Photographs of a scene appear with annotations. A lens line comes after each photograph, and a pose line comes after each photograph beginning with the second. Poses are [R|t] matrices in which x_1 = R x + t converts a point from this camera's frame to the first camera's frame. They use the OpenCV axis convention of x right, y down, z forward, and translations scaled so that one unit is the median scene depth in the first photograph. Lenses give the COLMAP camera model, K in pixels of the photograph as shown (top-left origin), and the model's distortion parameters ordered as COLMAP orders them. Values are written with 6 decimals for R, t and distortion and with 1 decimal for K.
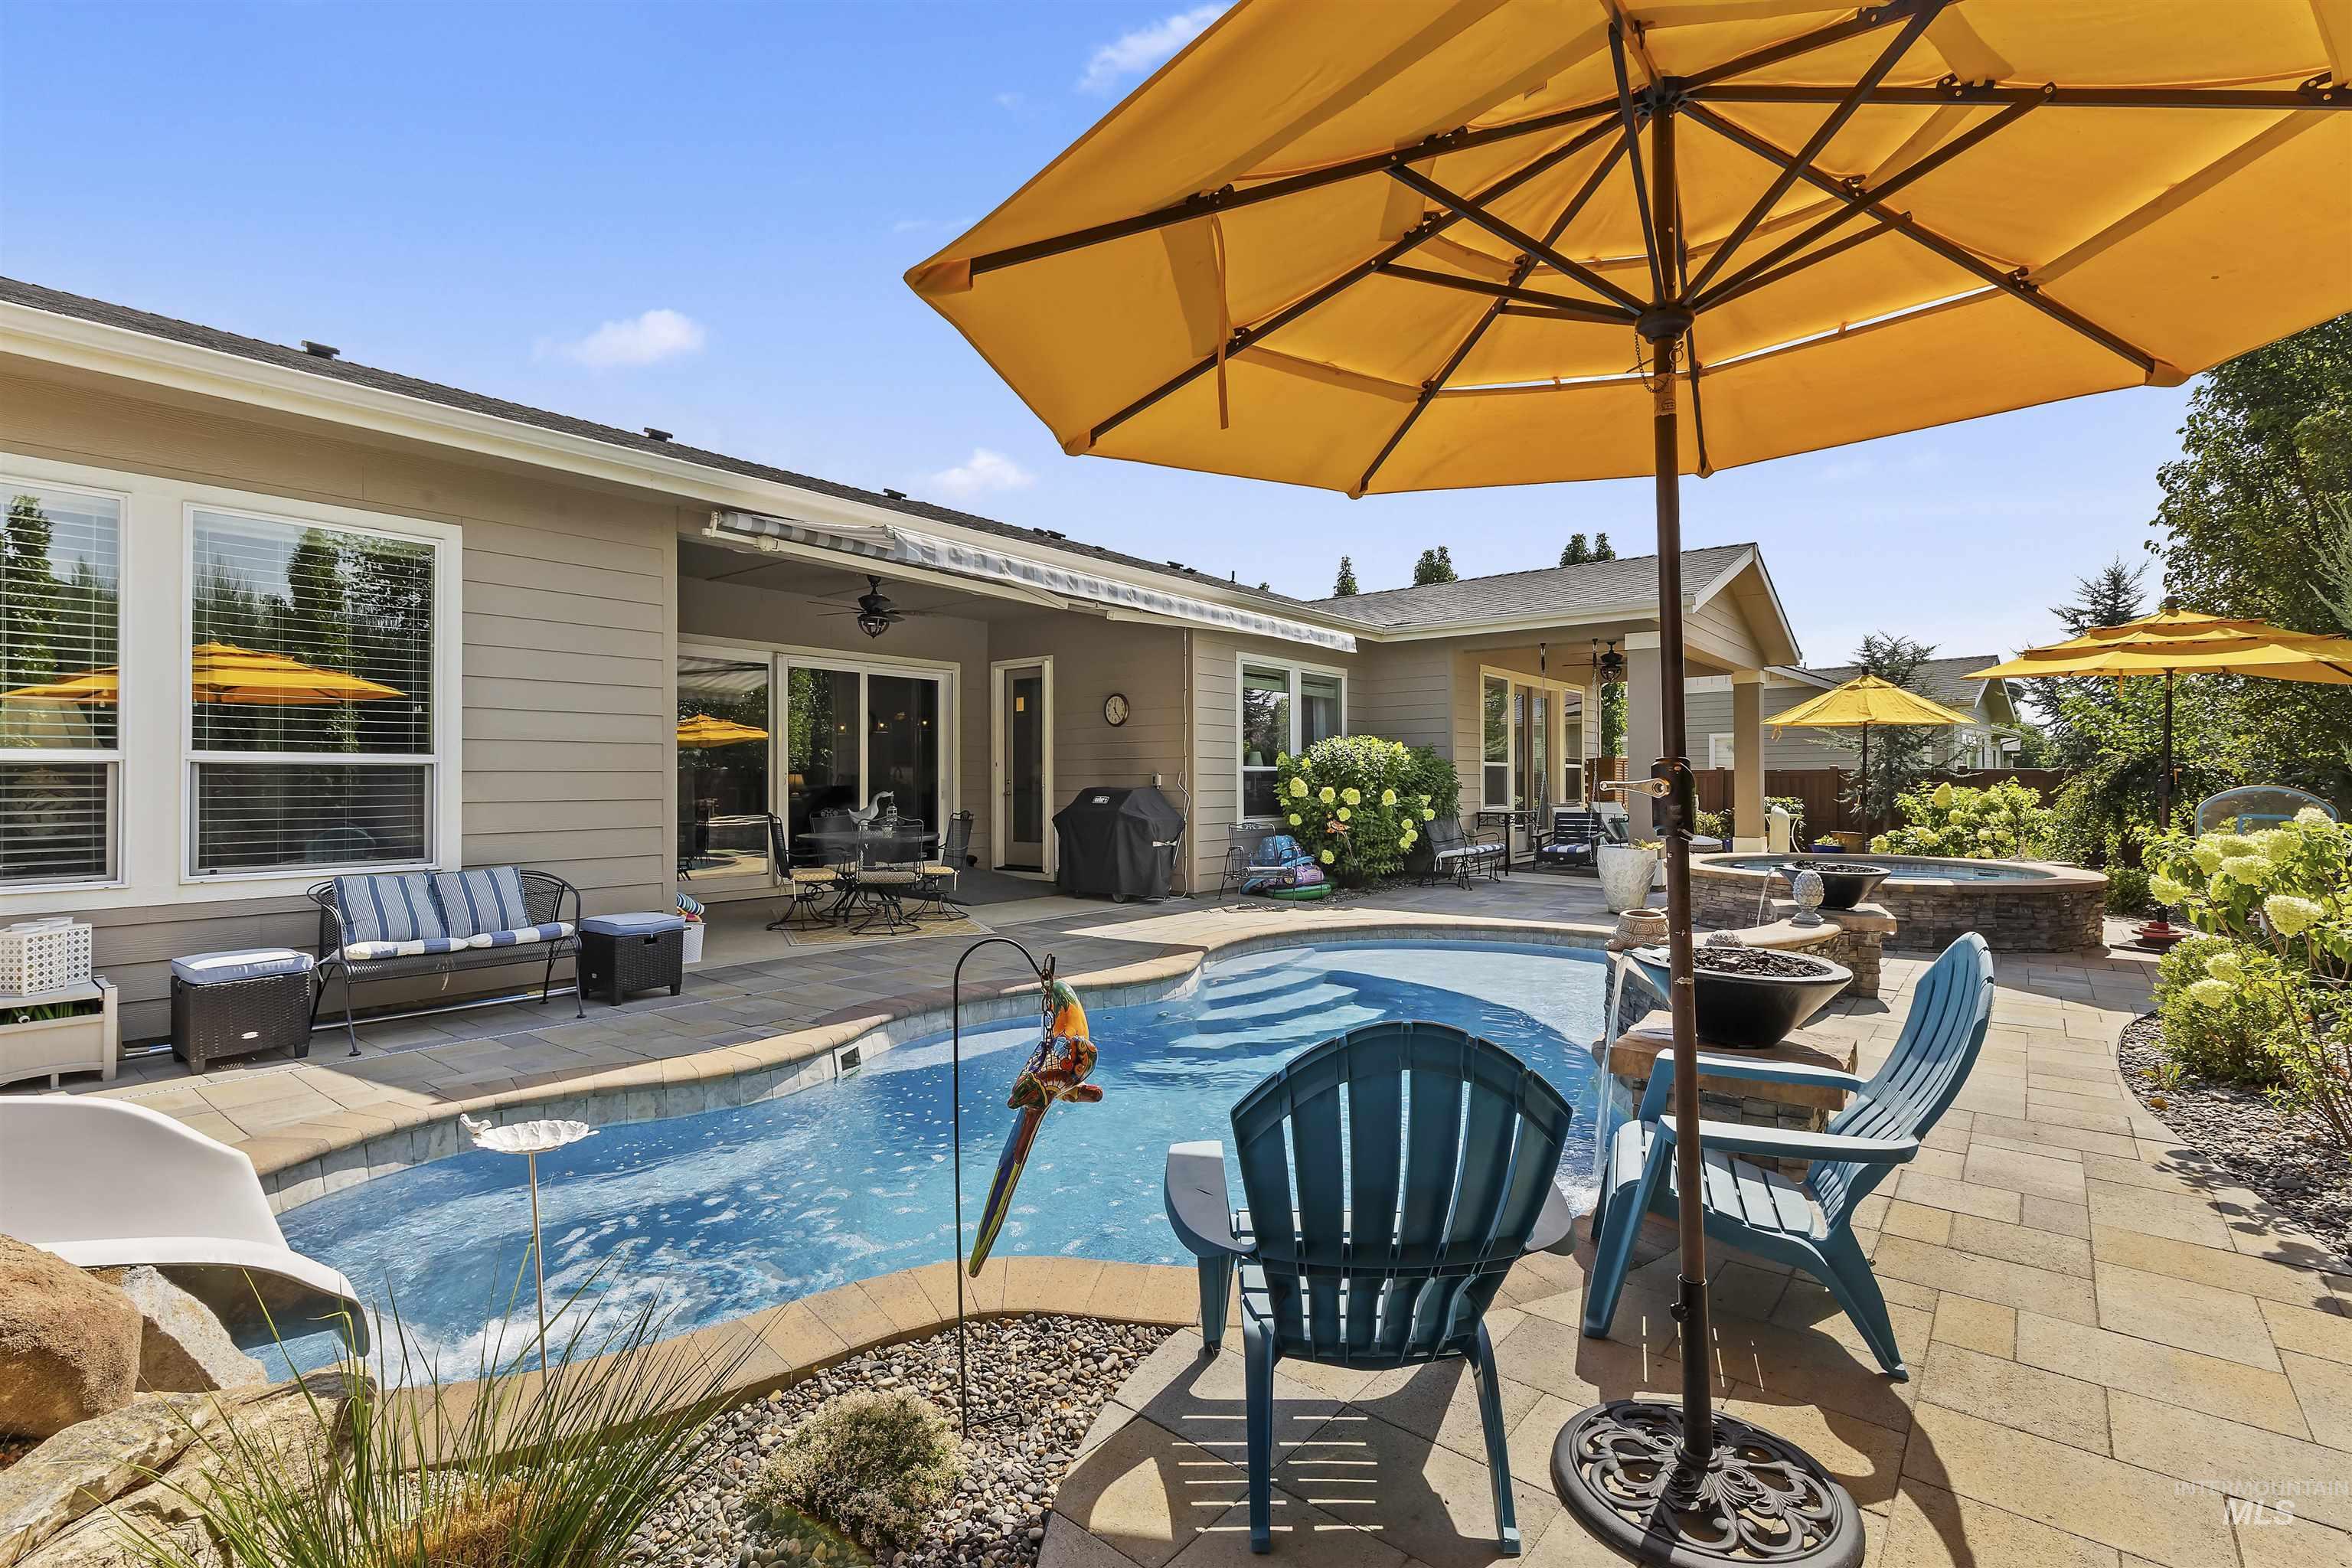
lens RADIAL K [[1043.9, 0, 1206.4], [0, 1043.9, 784.0], [0, 0, 1]] dist [0.005001, 0.000019]
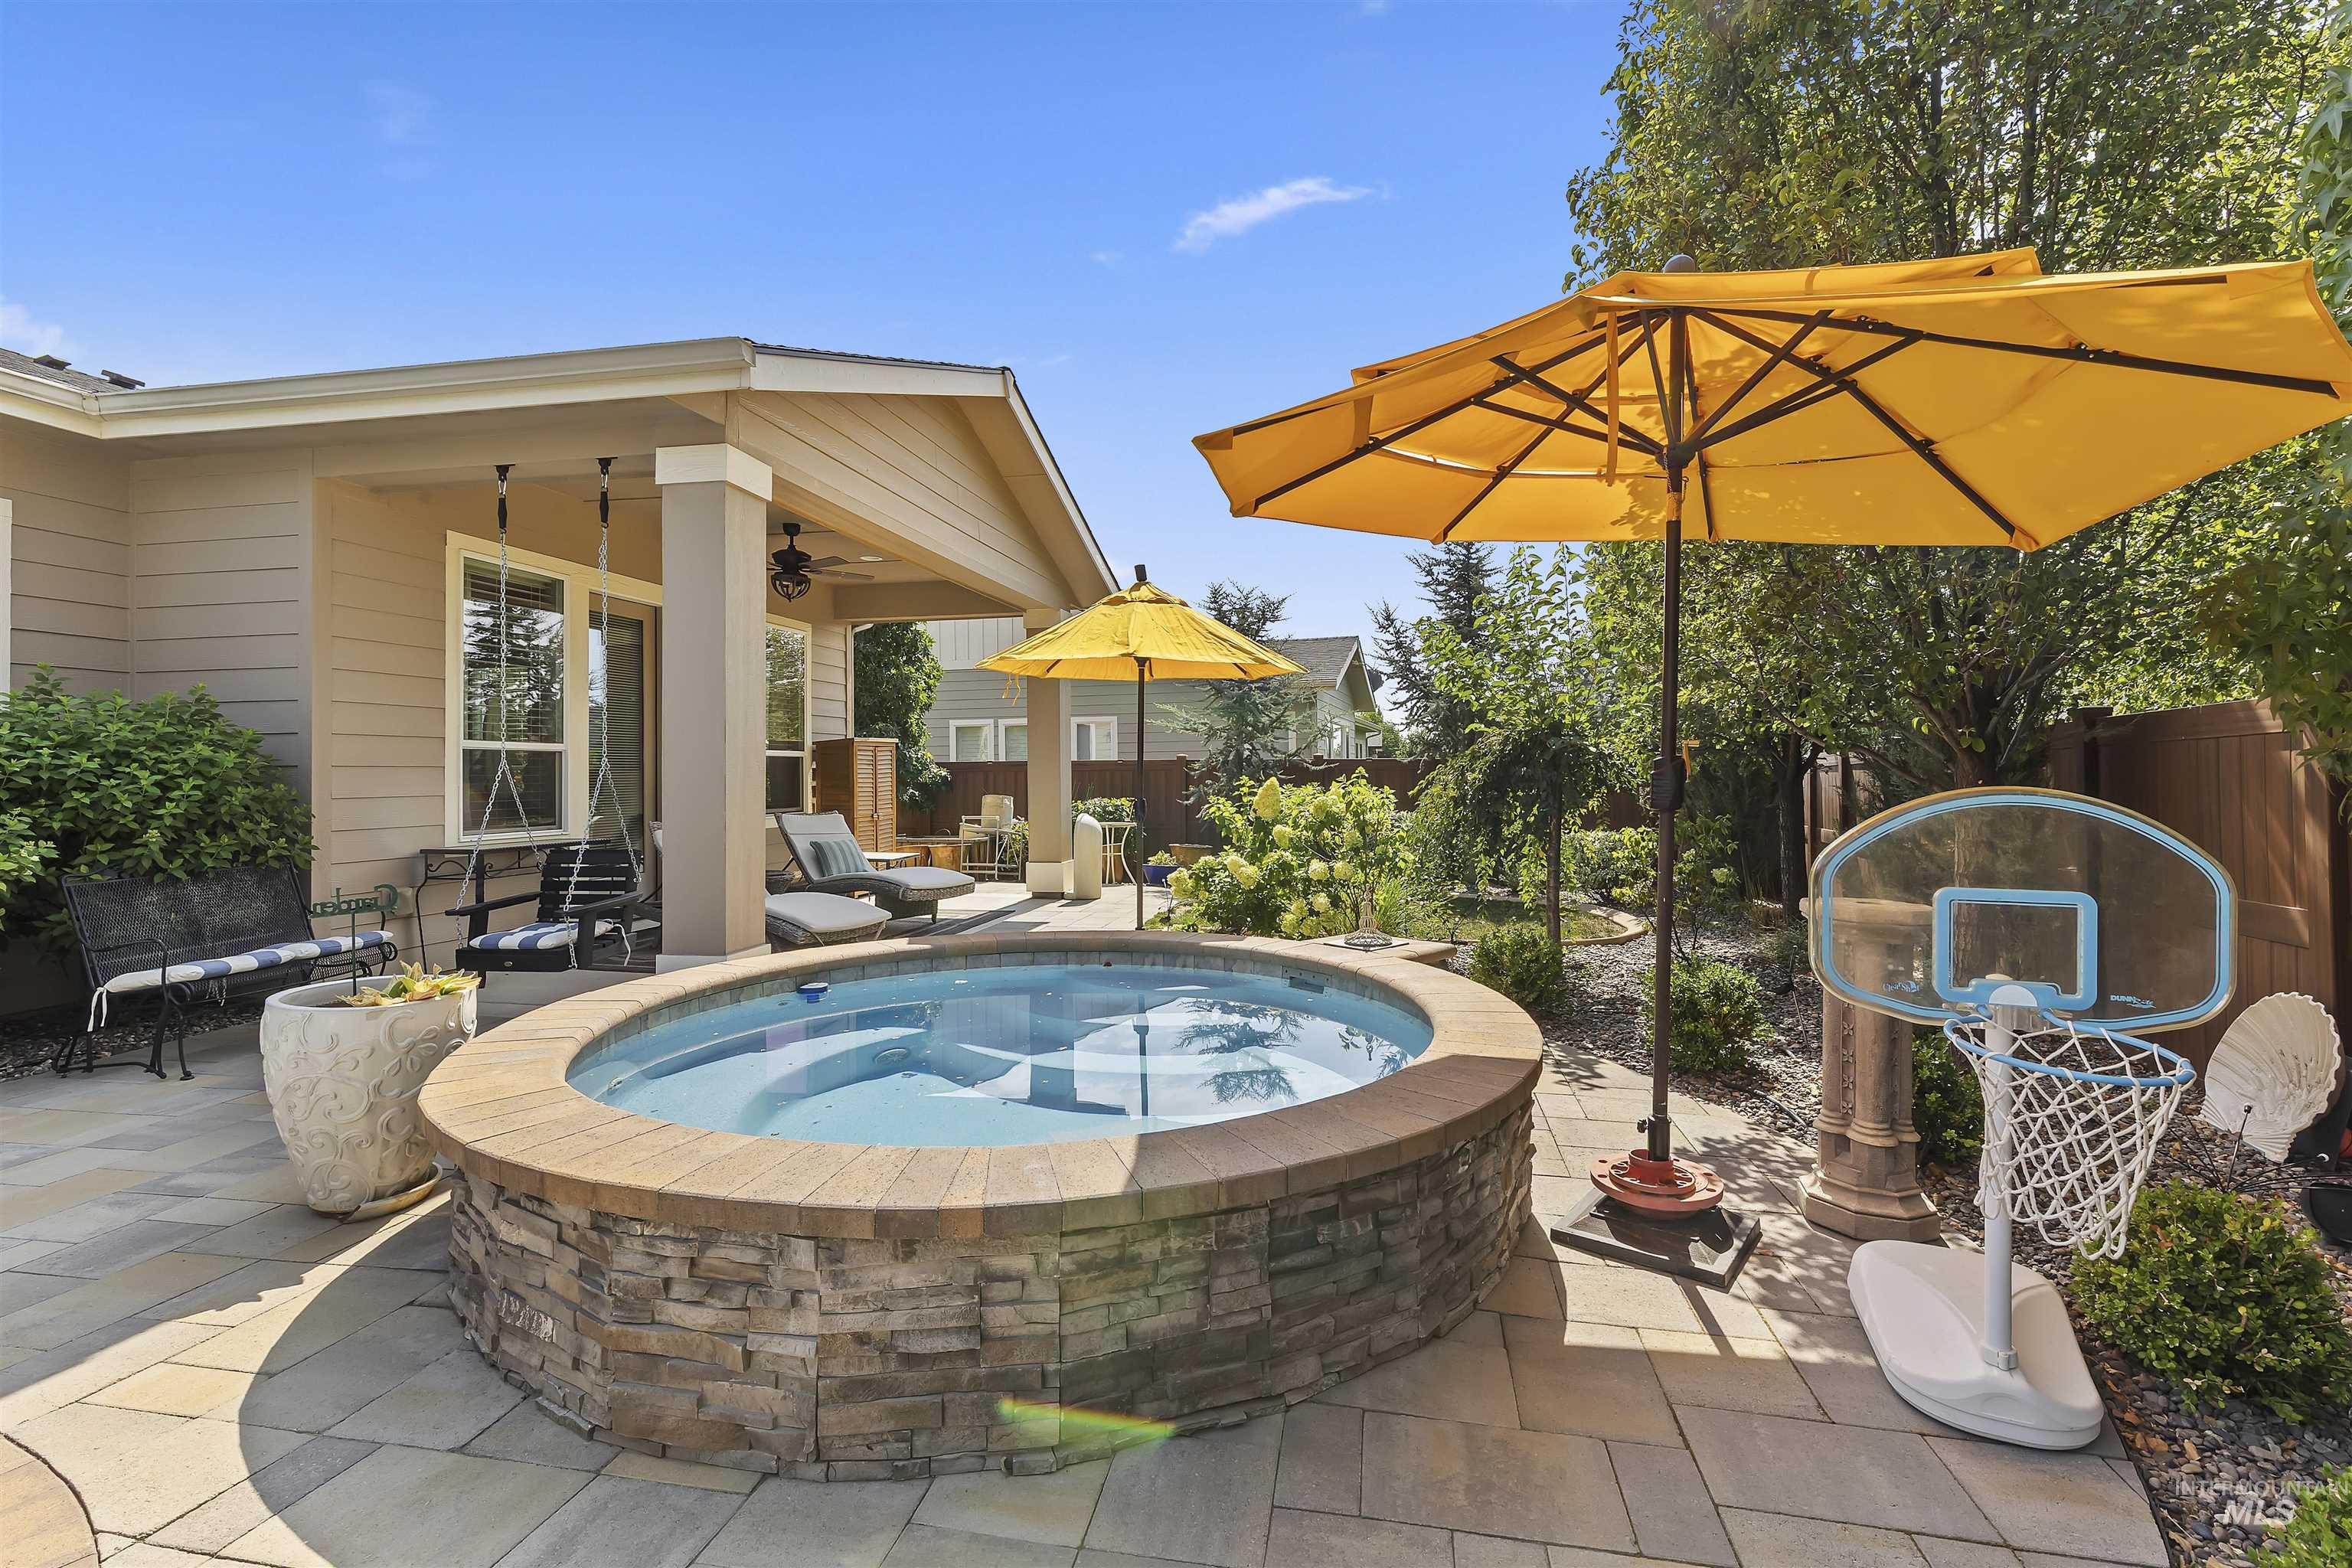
lens RADIAL K [[1043.9, 0, 1206.4], [0, 1043.9, 784.0], [0, 0, 1]] dist [0.005001, 0.000019]
pose [[0.881270, -0.009543, 0.472517, 0.389733], [0.007525, 0.999953, 0.006160, -0.001721], [-0.472554, -0.001873, 0.881300, 0.489100]]
